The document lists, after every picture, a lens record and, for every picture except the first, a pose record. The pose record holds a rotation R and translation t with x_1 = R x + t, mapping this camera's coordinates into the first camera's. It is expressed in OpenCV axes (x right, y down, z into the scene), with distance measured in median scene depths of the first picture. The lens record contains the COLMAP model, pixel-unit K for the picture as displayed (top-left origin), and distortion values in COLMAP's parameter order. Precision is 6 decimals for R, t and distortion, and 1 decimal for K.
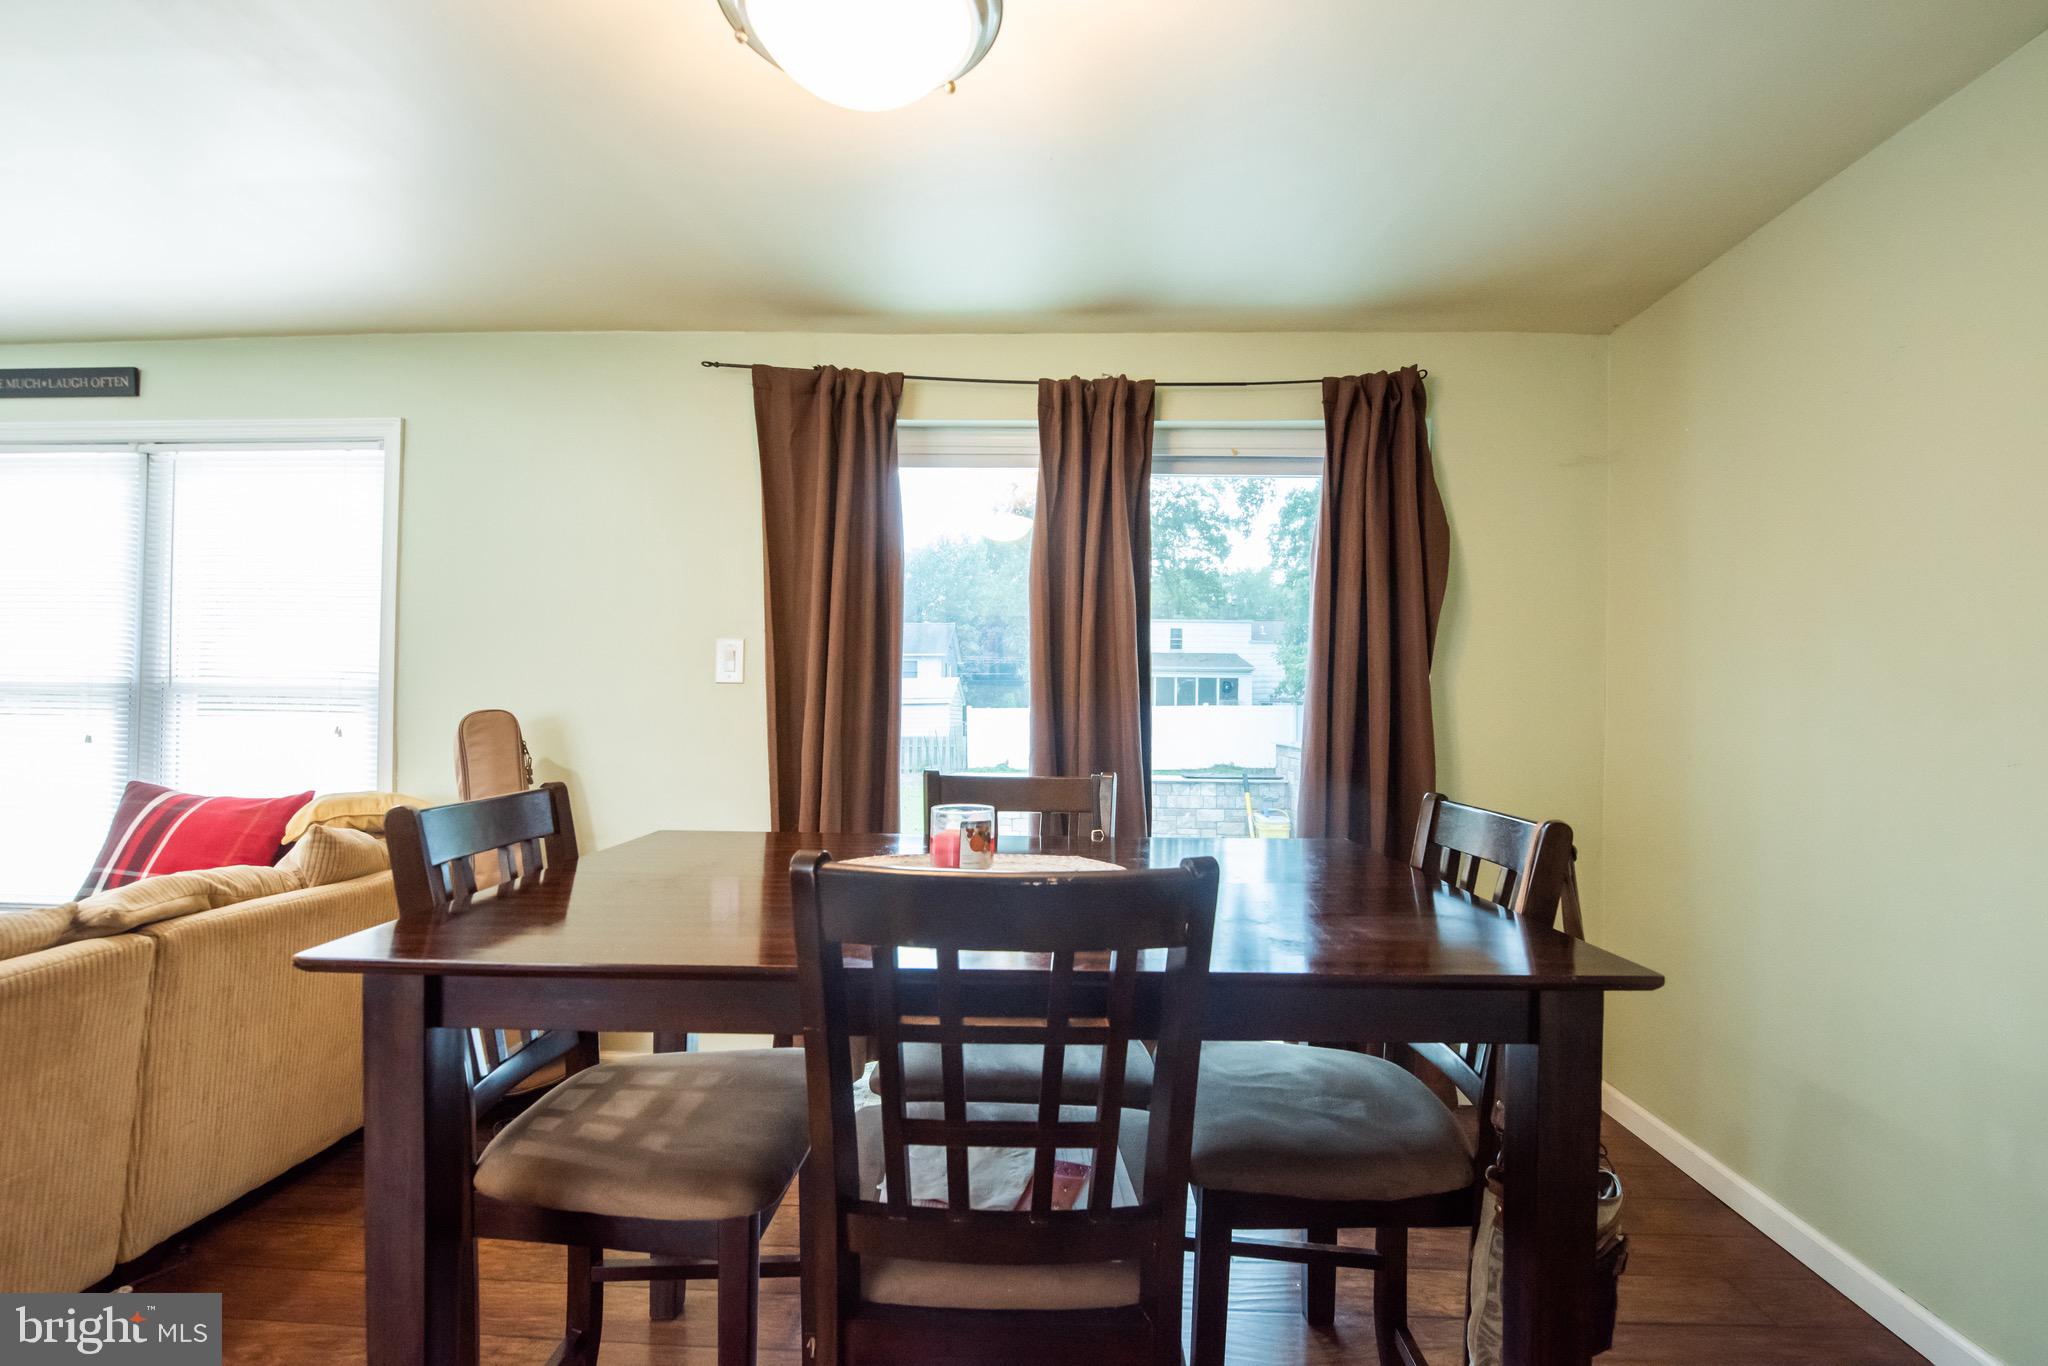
lens RADIAL K [[902.8, 0, 1025.6], [0, 902.8, 698.9], [0, 0, 1]] dist [-0.000279, -0.010932]
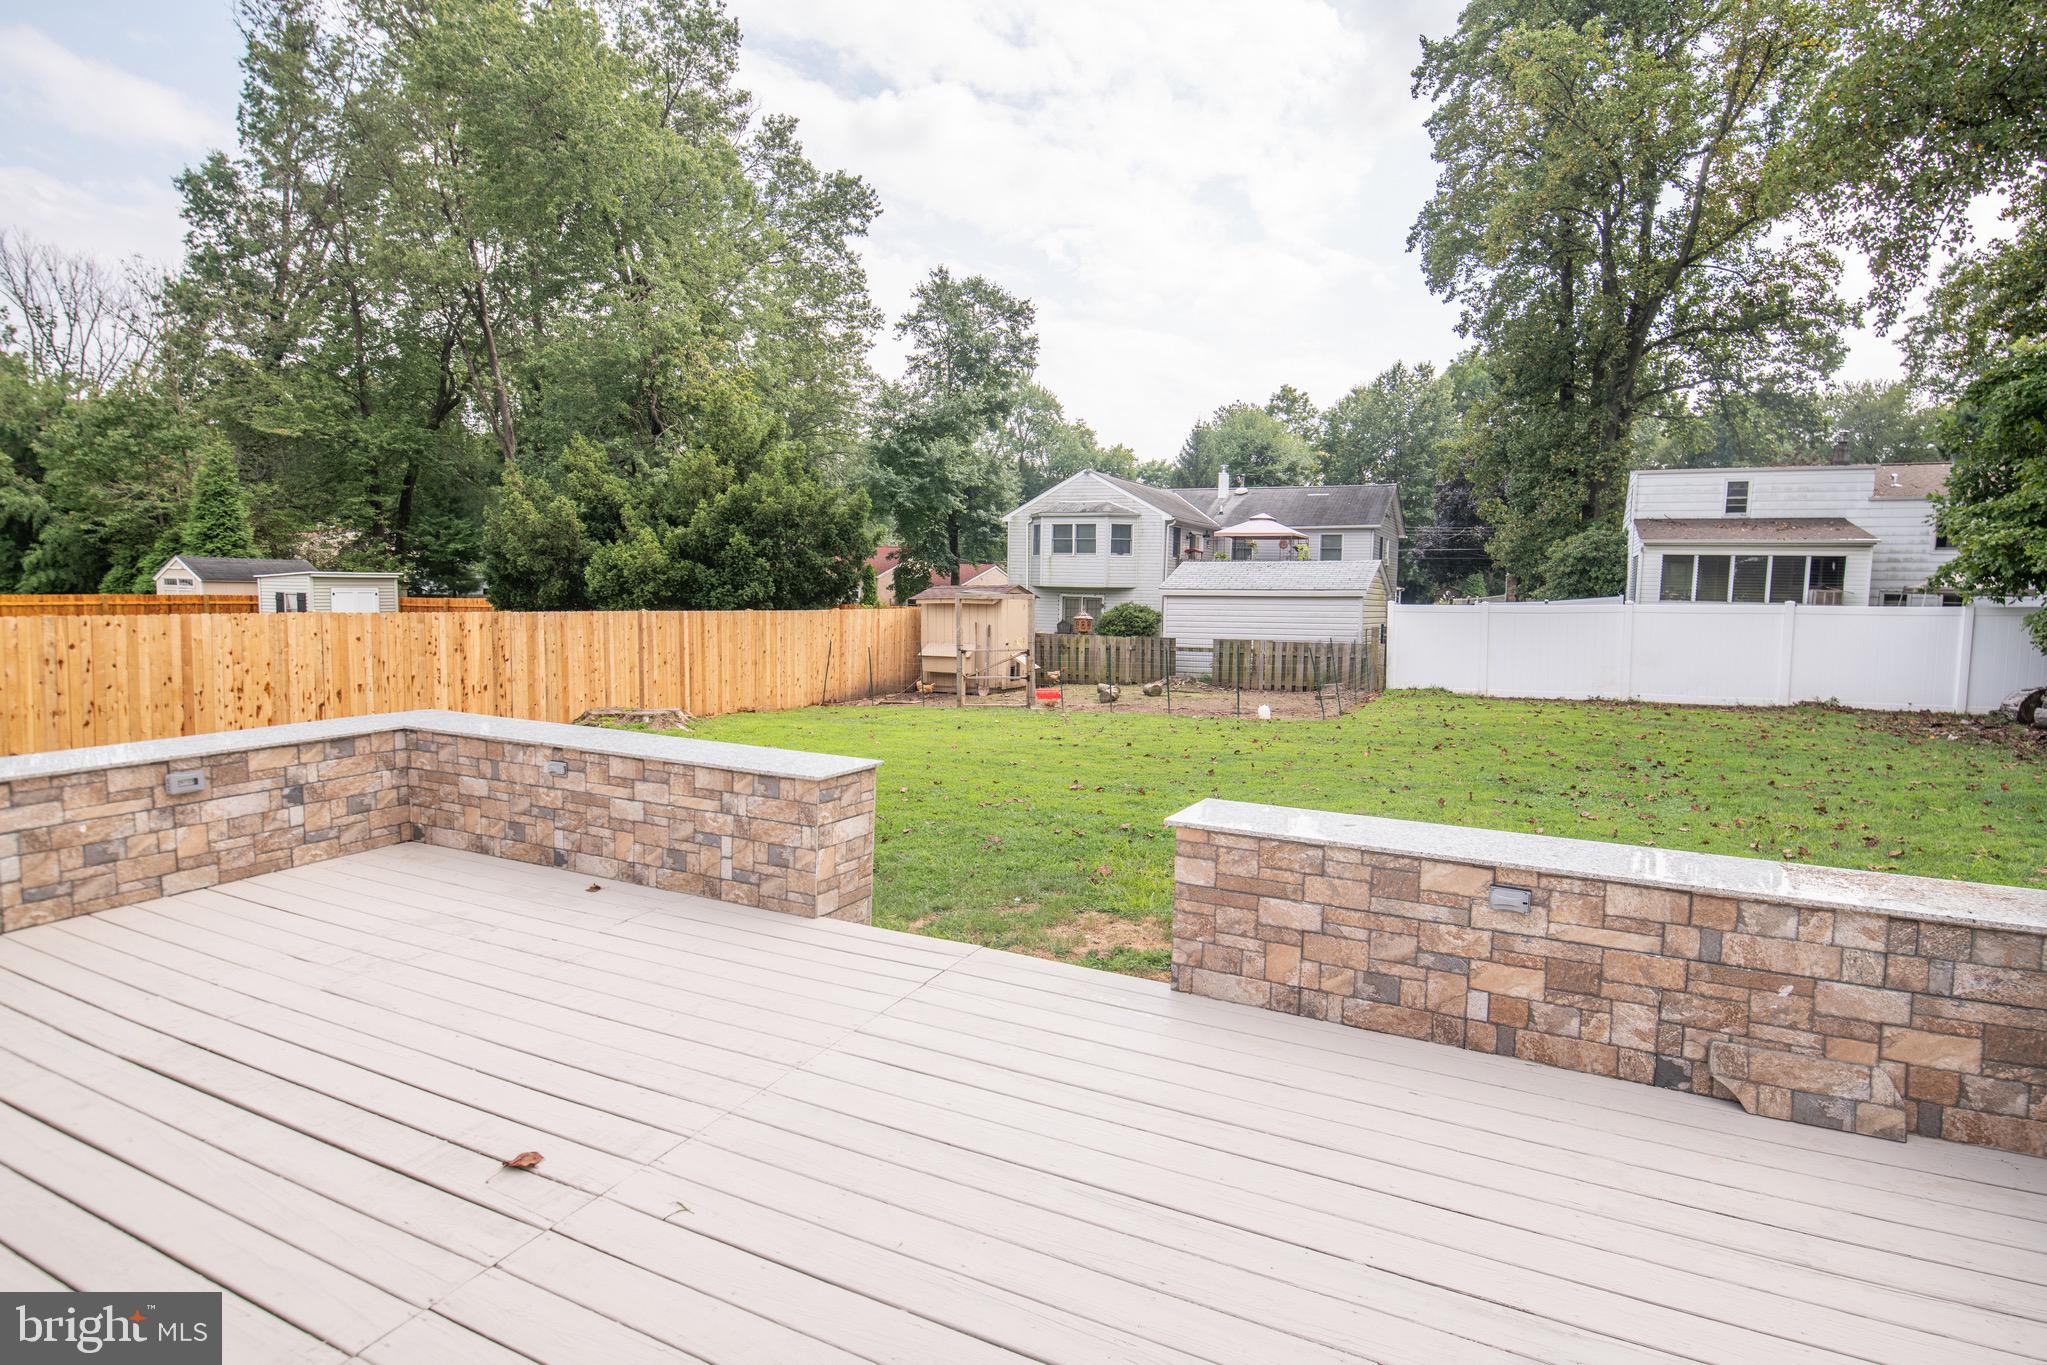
lens RADIAL K [[1040.6, 0, 1052.7], [0, 1040.6, 681.3], [0, 0, 1]] dist [0.006541, -0.010805]
pose [[0.918243, 0.042840, -0.393694, 0.167559], [-0.003696, 0.995016, 0.099651, -0.091082], [0.396001, -0.090048, 0.913824, 1.263978]]
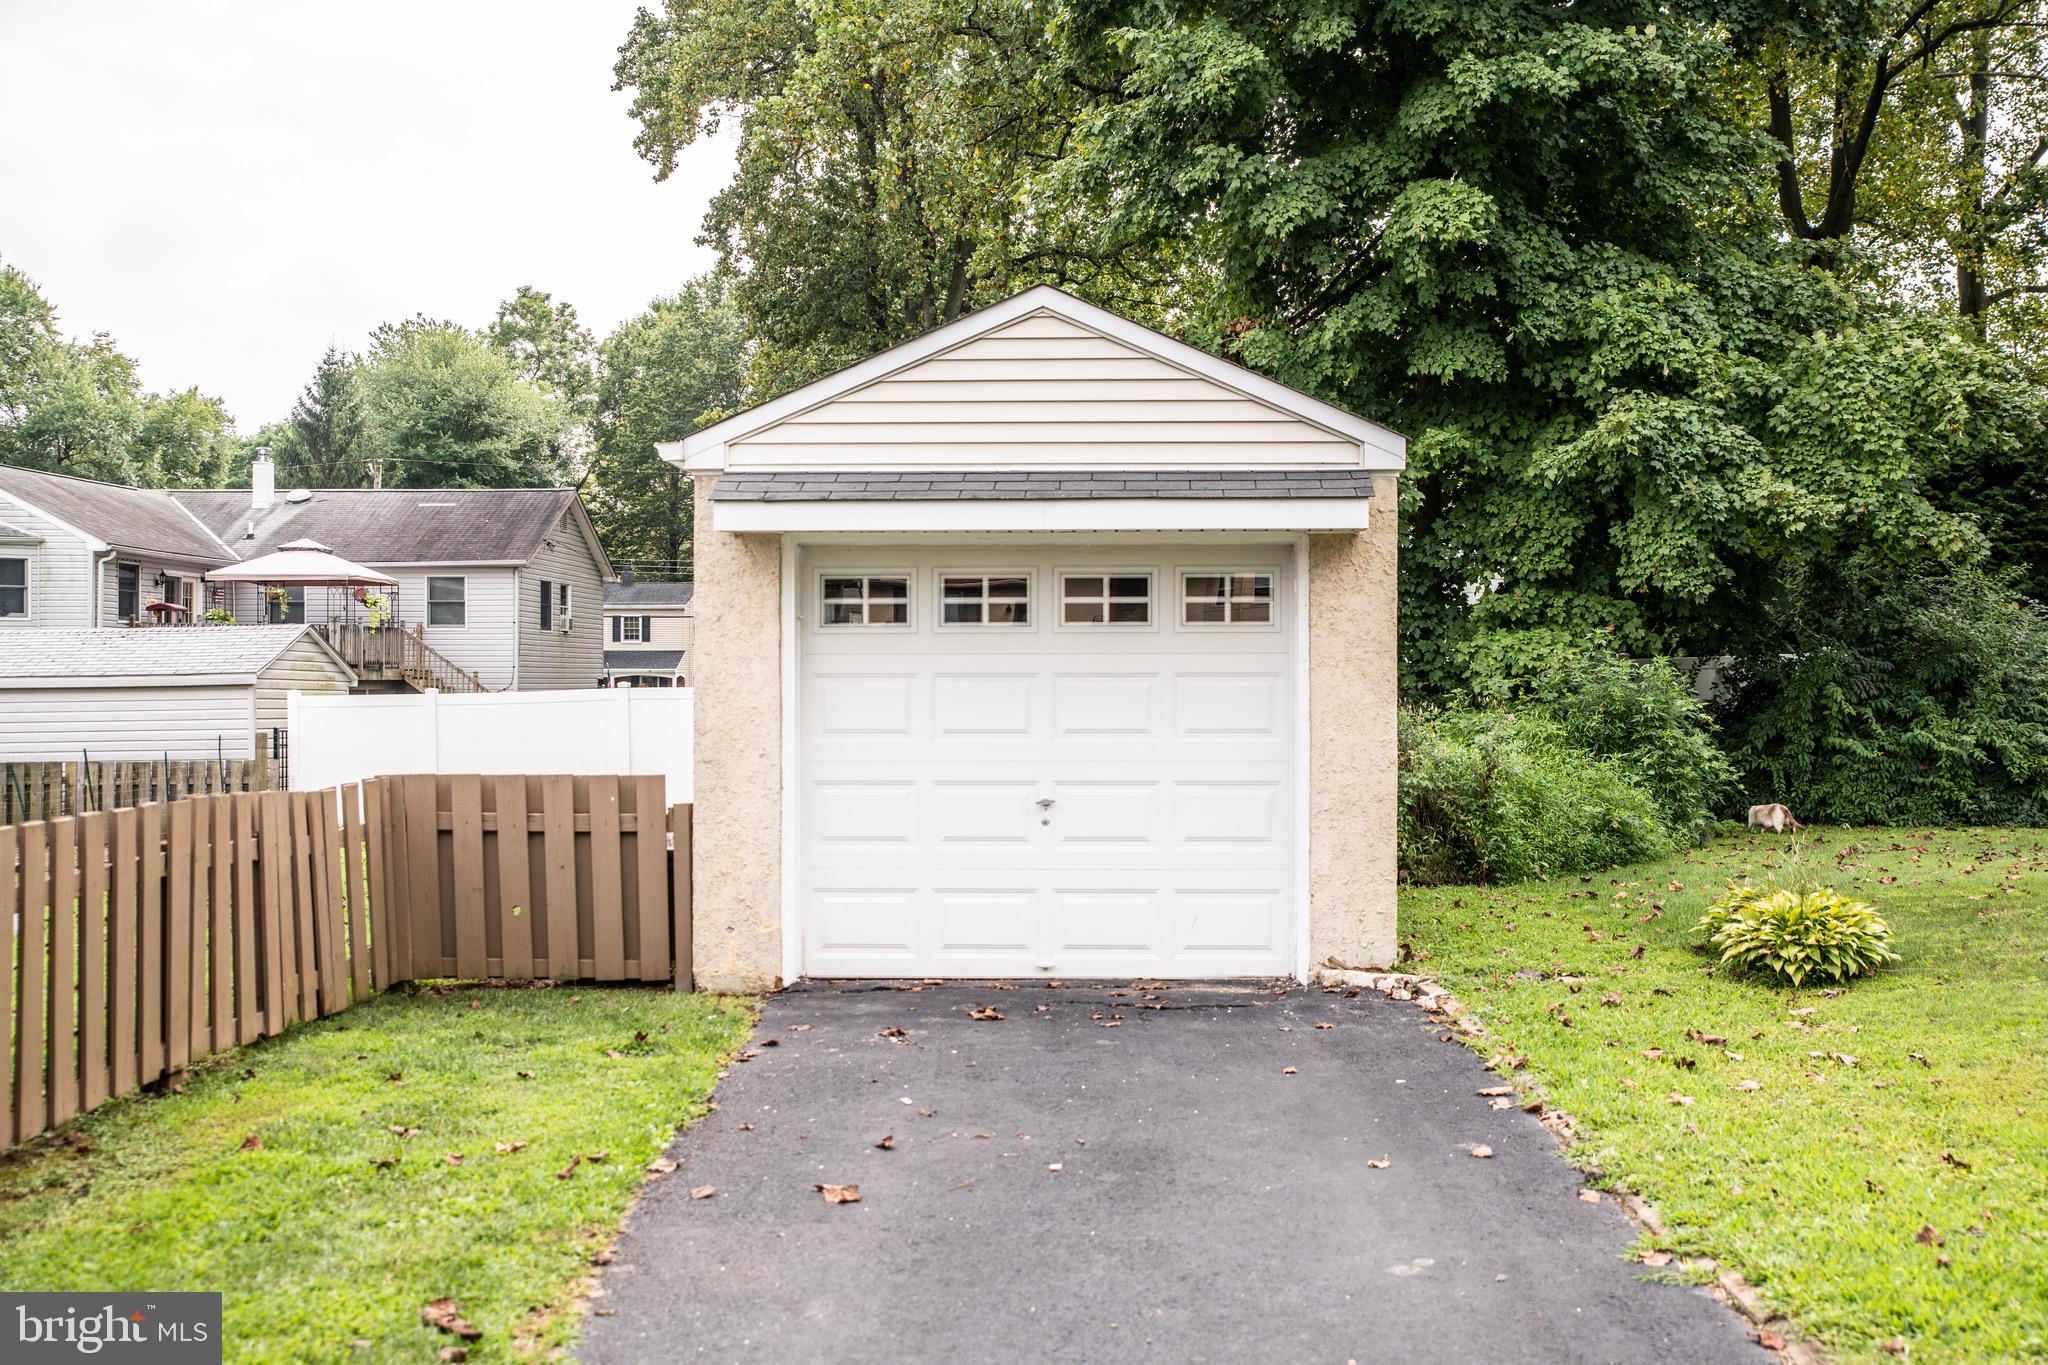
lens RADIAL K [[2139.8, 0, 1027.4], [0, 2139.8, 679.5], [0, 0, 1]] dist [0.023950, 0.010282]
pose [[0.999669, -0.011795, -0.022852, 2.918014], [0.012106, 0.999836, 0.013498, -0.064753], [0.022689, -0.013770, 0.999648, -0.364163]]
